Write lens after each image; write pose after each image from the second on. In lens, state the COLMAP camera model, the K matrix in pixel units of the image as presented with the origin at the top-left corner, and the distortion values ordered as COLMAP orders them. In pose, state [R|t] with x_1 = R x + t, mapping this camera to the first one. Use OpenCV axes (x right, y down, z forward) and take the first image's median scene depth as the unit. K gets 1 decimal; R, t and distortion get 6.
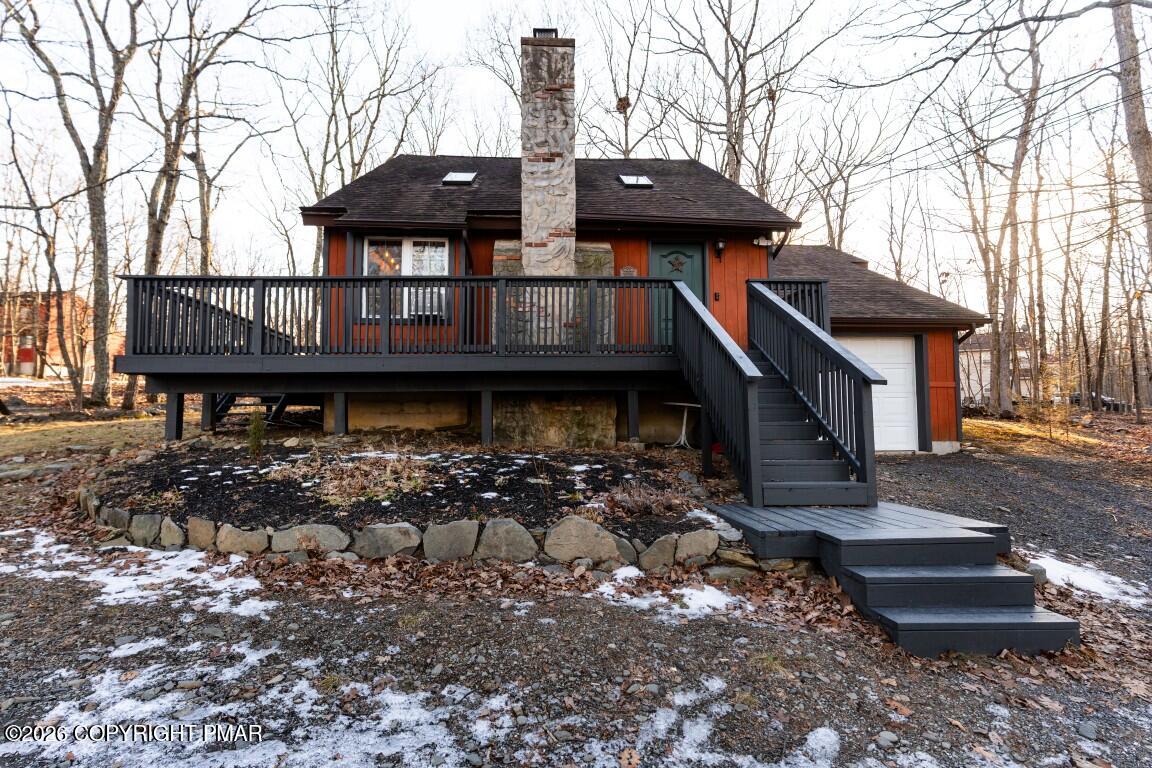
lens RADIAL K [[537.6, 0, 568.1], [0, 537.6, 386.3], [0, 0, 1]] dist [0.008767, 0.000041]
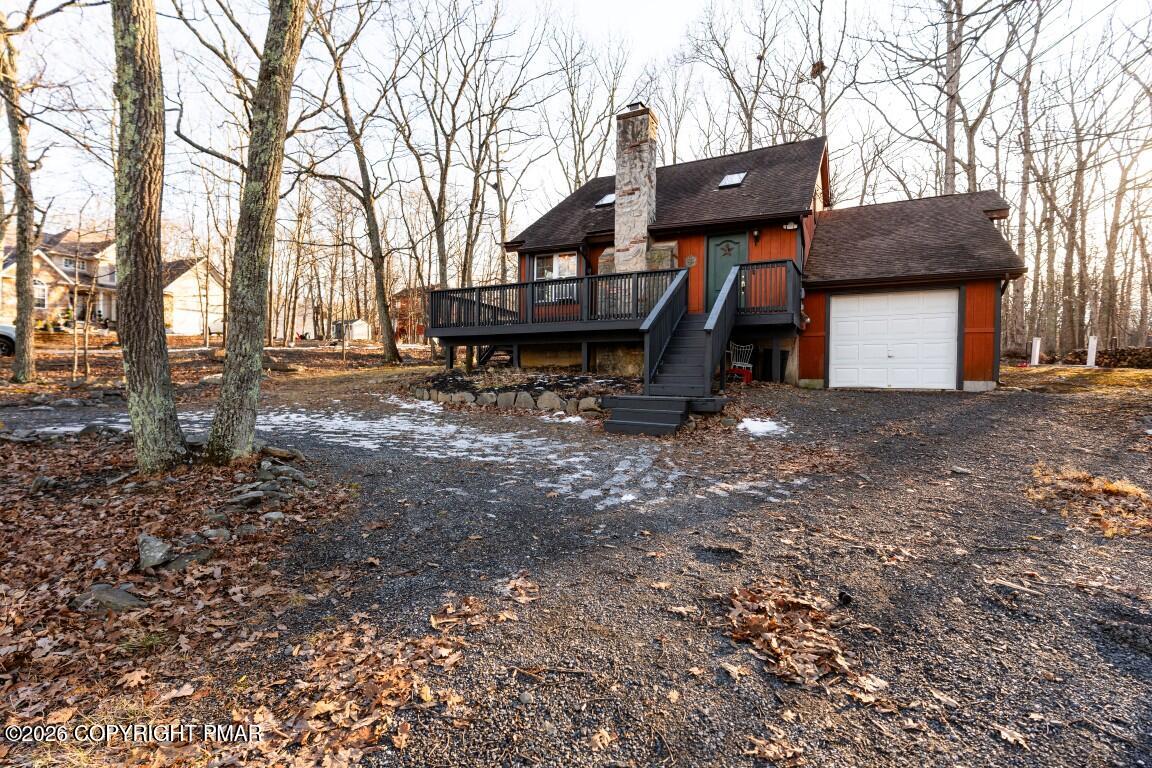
lens RADIAL K [[537.6, 0, 568.1], [0, 537.6, 386.3], [0, 0, 1]] dist [0.008767, 0.000041]
pose [[0.862196, 0.022344, -0.506081, 0.575792], [0.012726, 0.997756, 0.065731, 0.030156], [0.506414, -0.063113, 0.859978, -0.443779]]
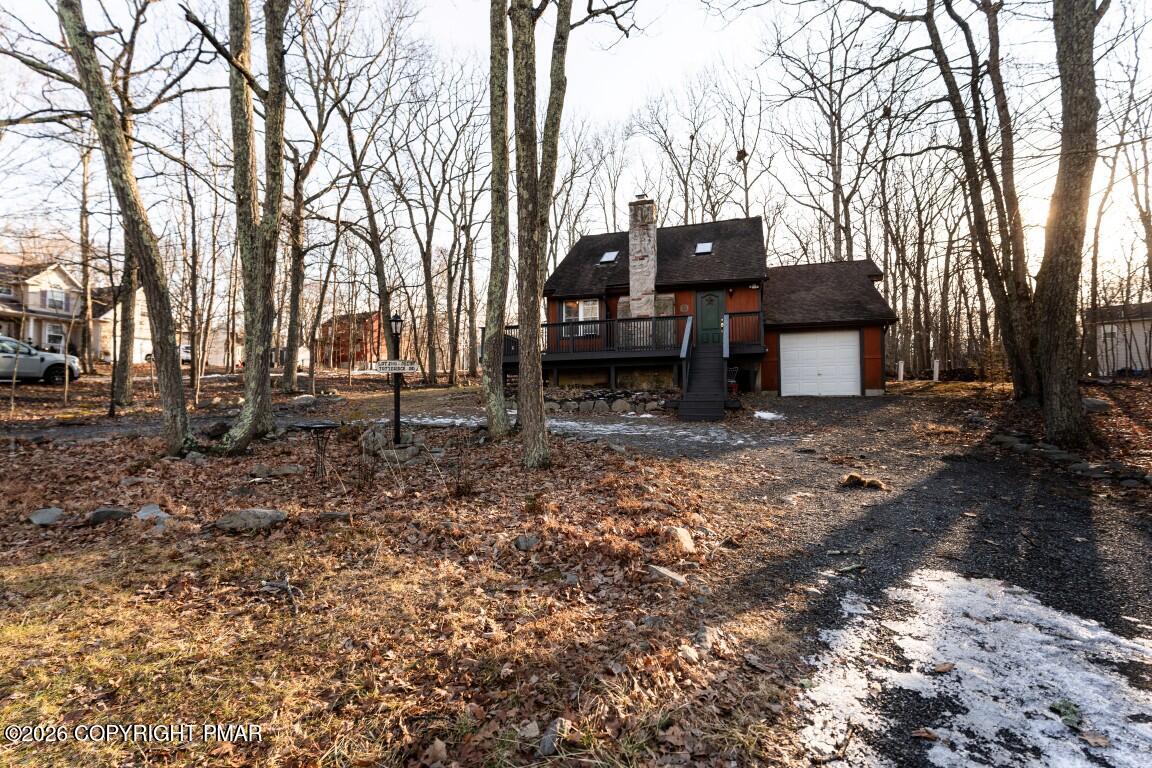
lens RADIAL K [[537.6, 0, 568.1], [0, 537.6, 386.3], [0, 0, 1]] dist [0.008767, 0.000041]
pose [[0.934893, -0.012557, -0.354707, 0.423549], [0.022163, 0.999489, 0.023032, 0.032078], [0.354236, -0.029394, 0.934694, -1.077598]]
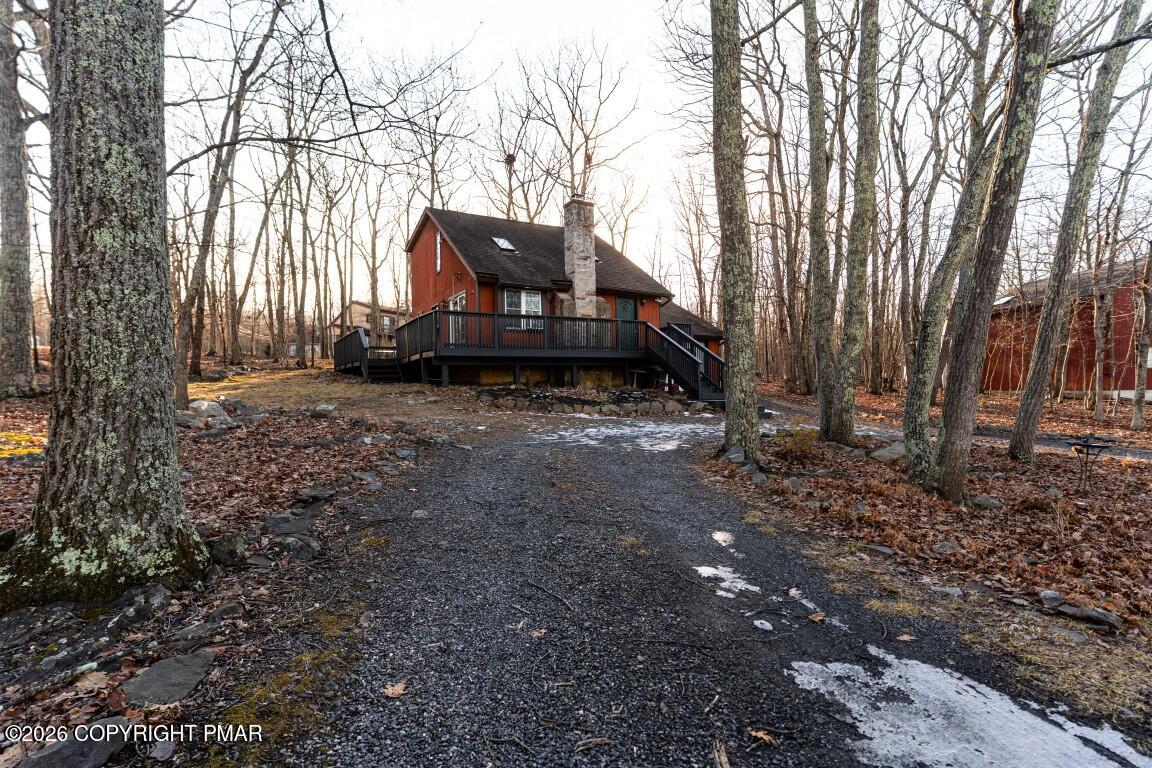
lens RADIAL K [[537.6, 0, 568.1], [0, 537.6, 386.3], [0, 0, 1]] dist [0.008767, 0.000041]
pose [[0.890635, -0.017045, 0.454400, -1.043761], [-0.010305, 0.998284, 0.057645, -0.028319], [-0.454603, -0.056023, 0.888931, -0.896531]]
